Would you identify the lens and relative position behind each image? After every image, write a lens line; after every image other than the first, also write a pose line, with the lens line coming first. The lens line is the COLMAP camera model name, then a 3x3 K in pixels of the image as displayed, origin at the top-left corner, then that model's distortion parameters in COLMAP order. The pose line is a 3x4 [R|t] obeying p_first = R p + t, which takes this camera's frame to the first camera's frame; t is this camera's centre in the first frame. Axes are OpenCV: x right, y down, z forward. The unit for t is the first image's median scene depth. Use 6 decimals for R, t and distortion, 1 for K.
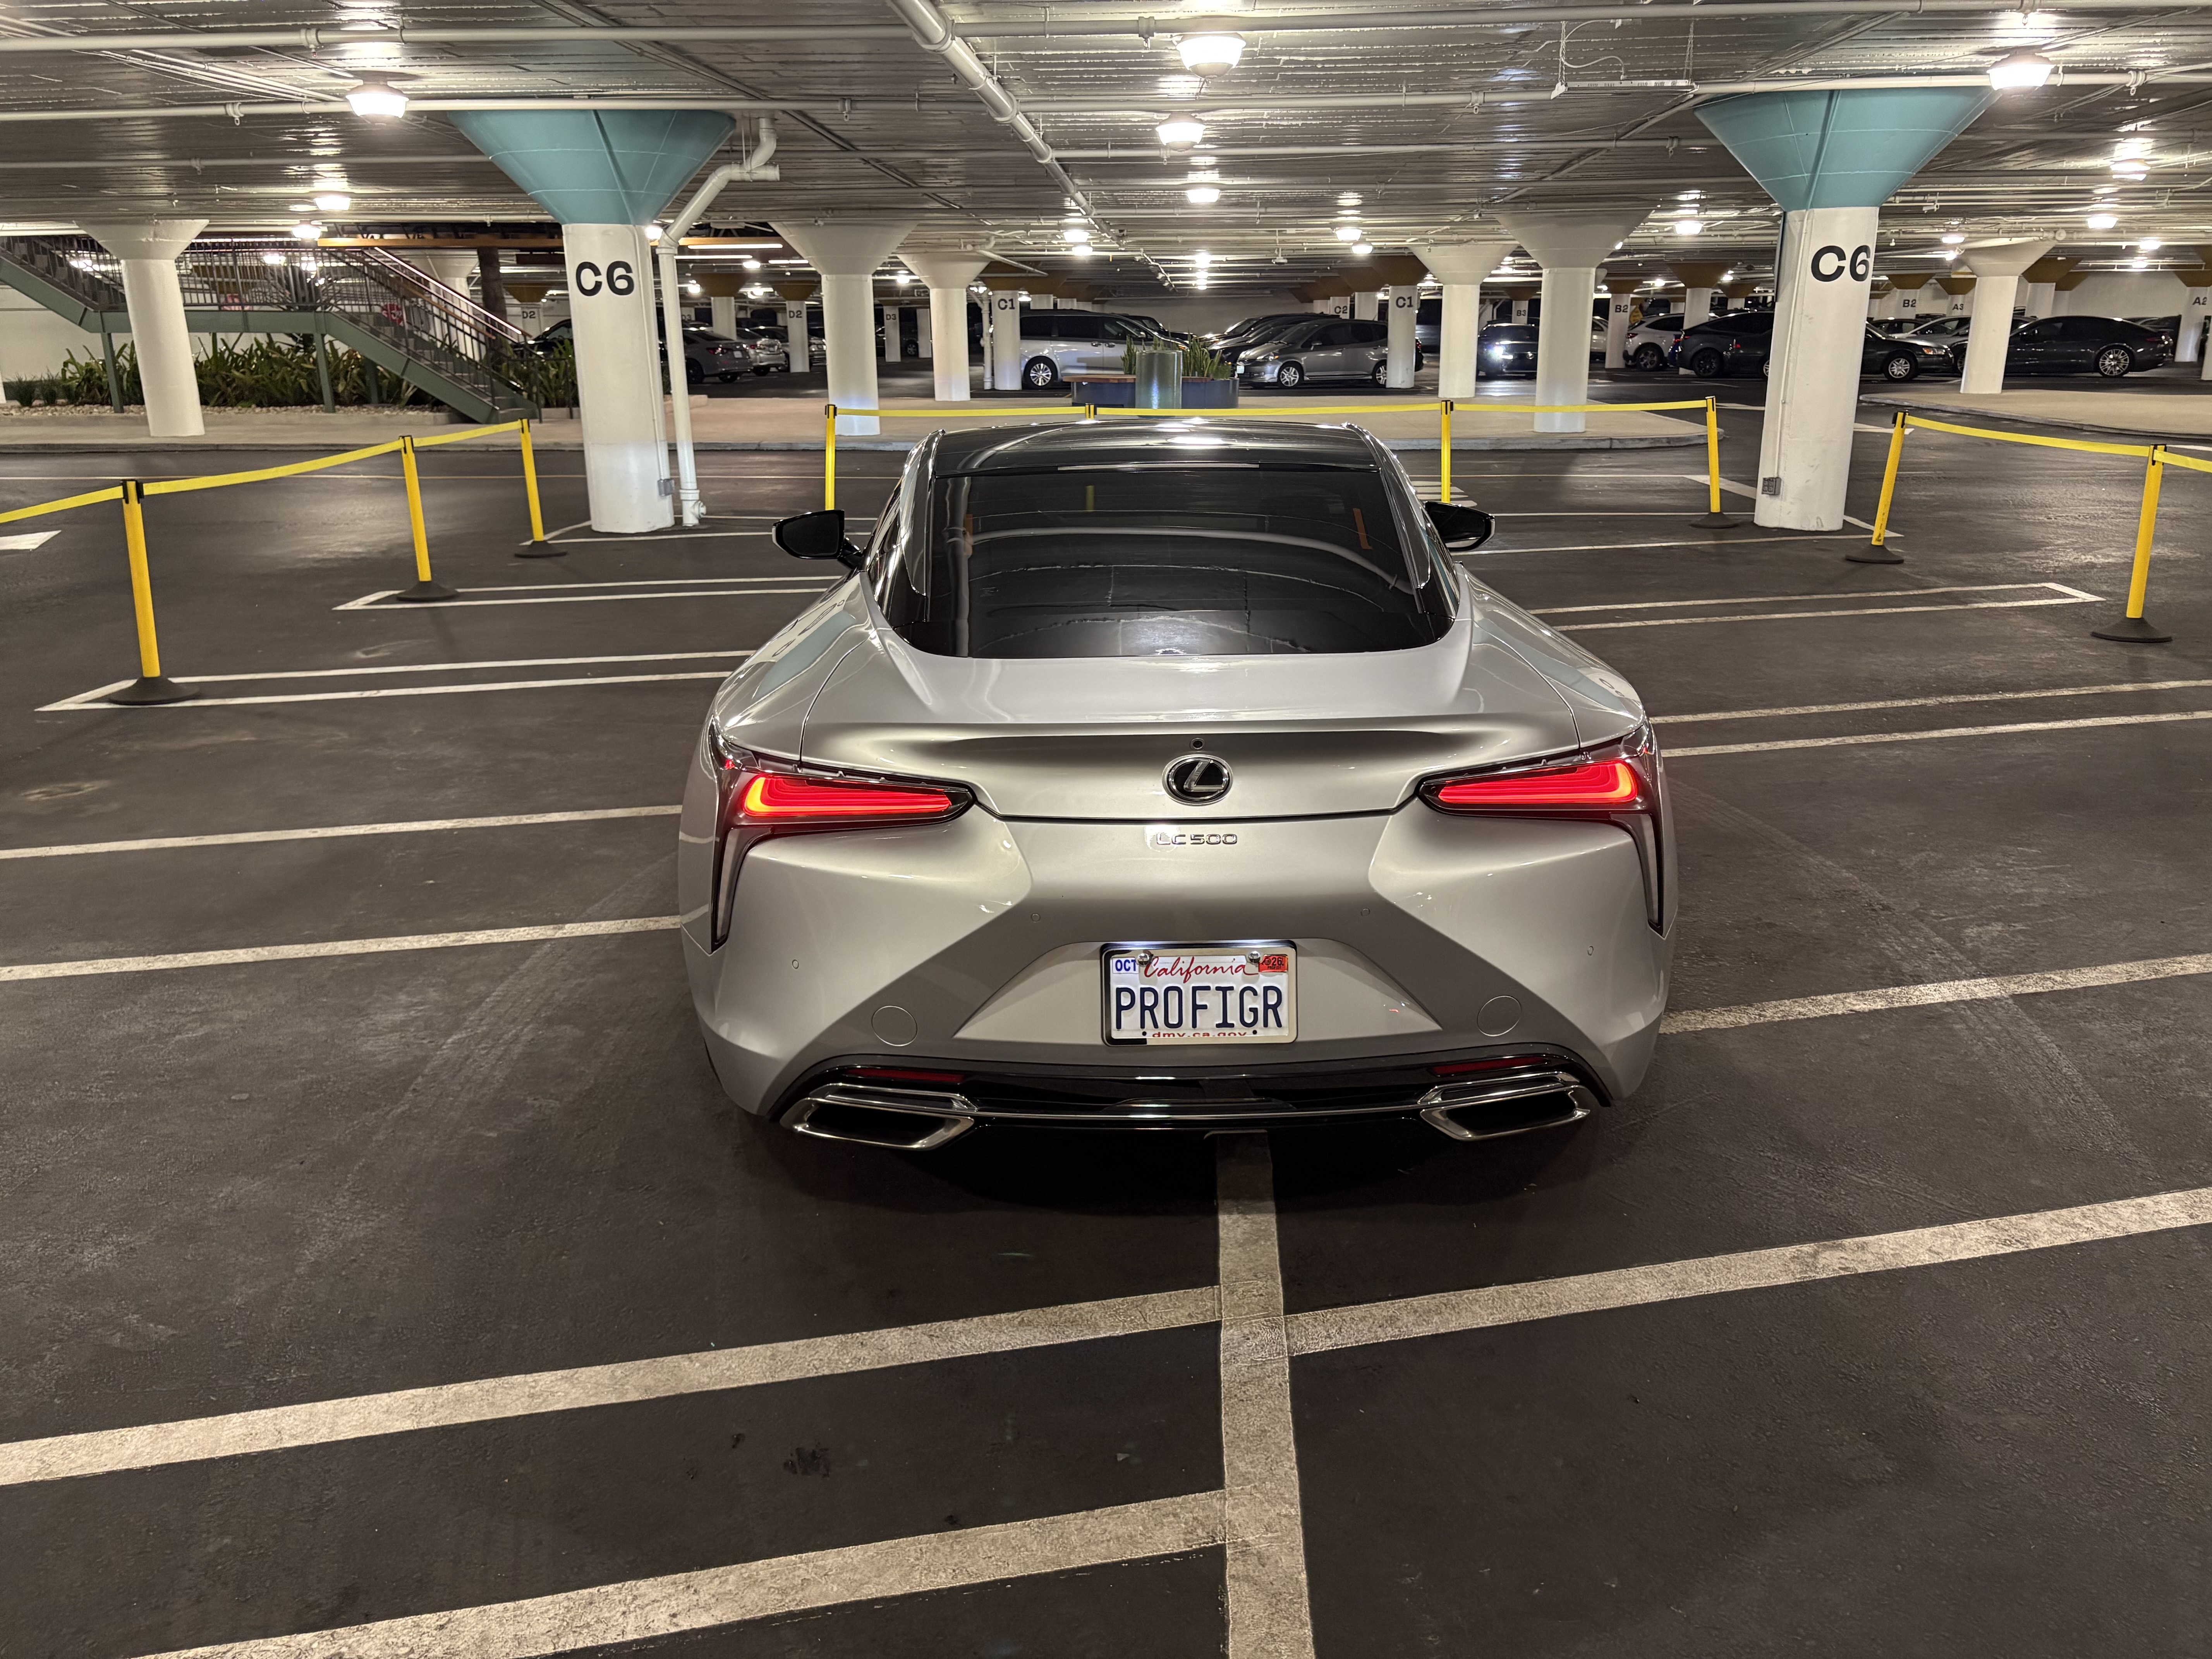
lens RADIAL K [[1679.7, 0, 1106.8], [0, 1679.7, 838.5], [0, 0, 1]] dist [0.038818, -0.037969]
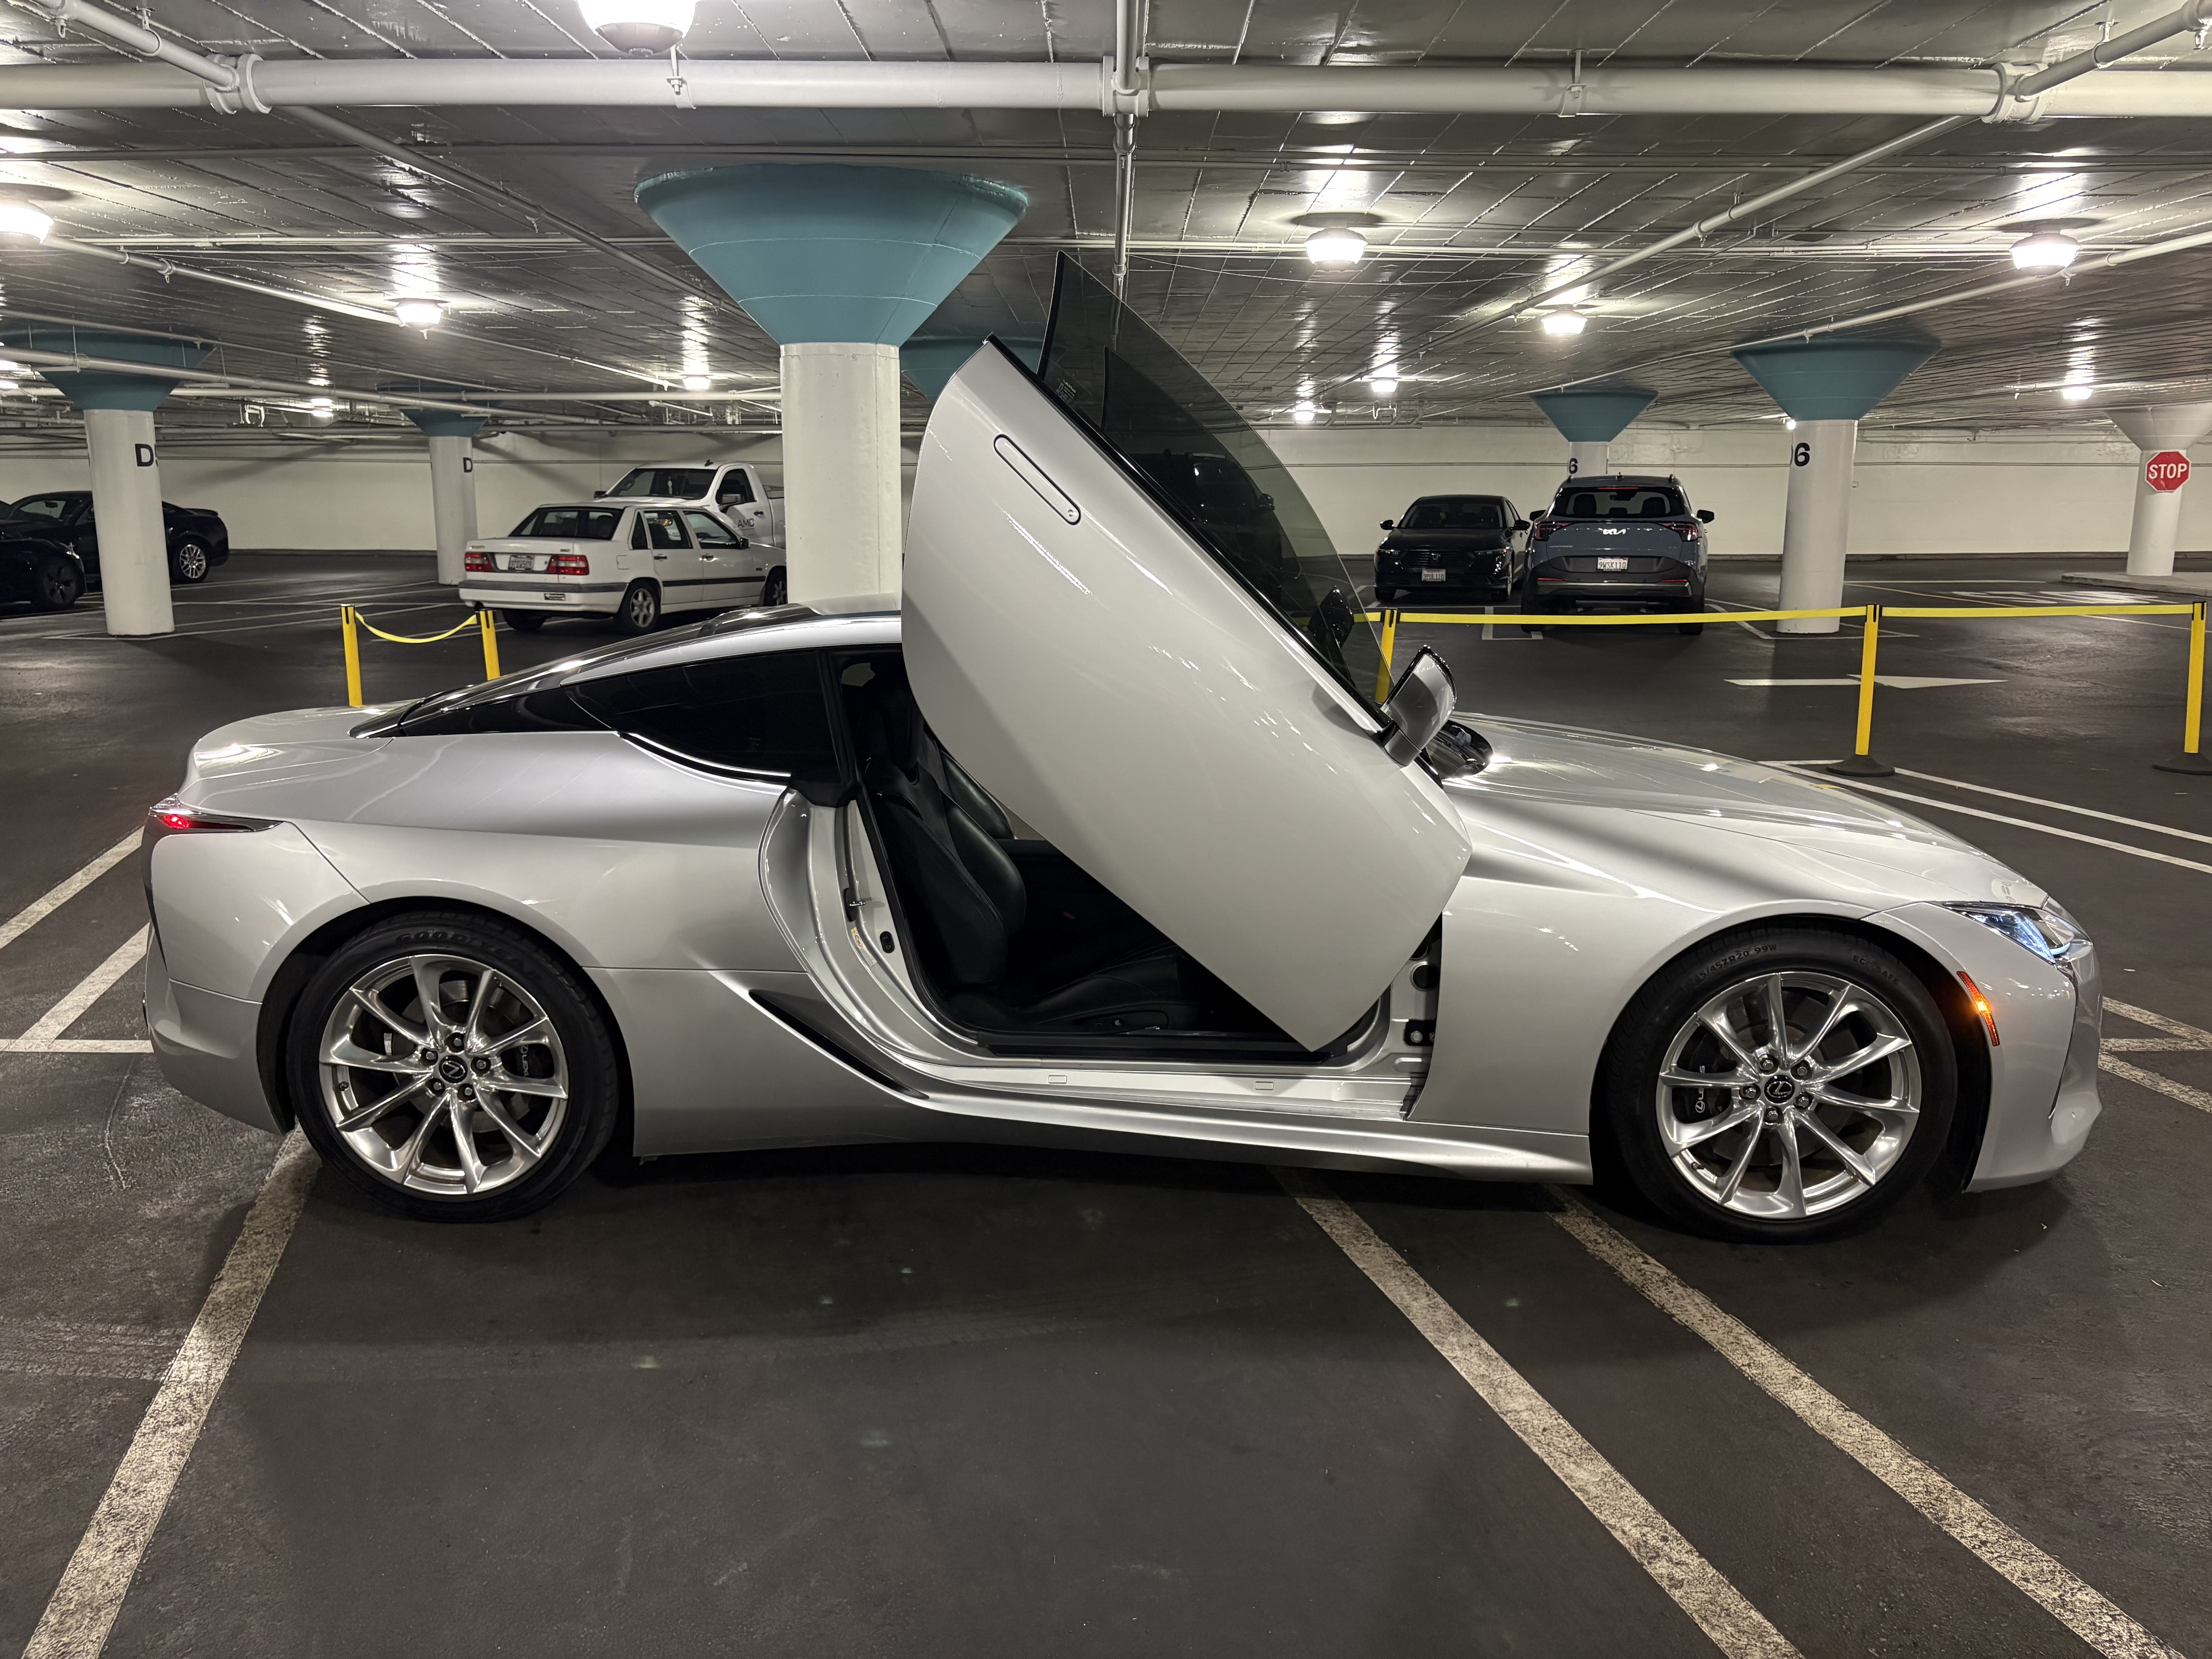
lens RADIAL K [[1679.7, 0, 1103.8], [0, 1679.7, 834.0], [0, 0, 1]] dist [0.038818, -0.037969]
pose [[0.050453, 0.209820, -0.976438, 0.444354], [-0.294696, 0.937279, 0.186178, -0.143226], [0.954258, 0.278359, 0.109122, 0.447552]]
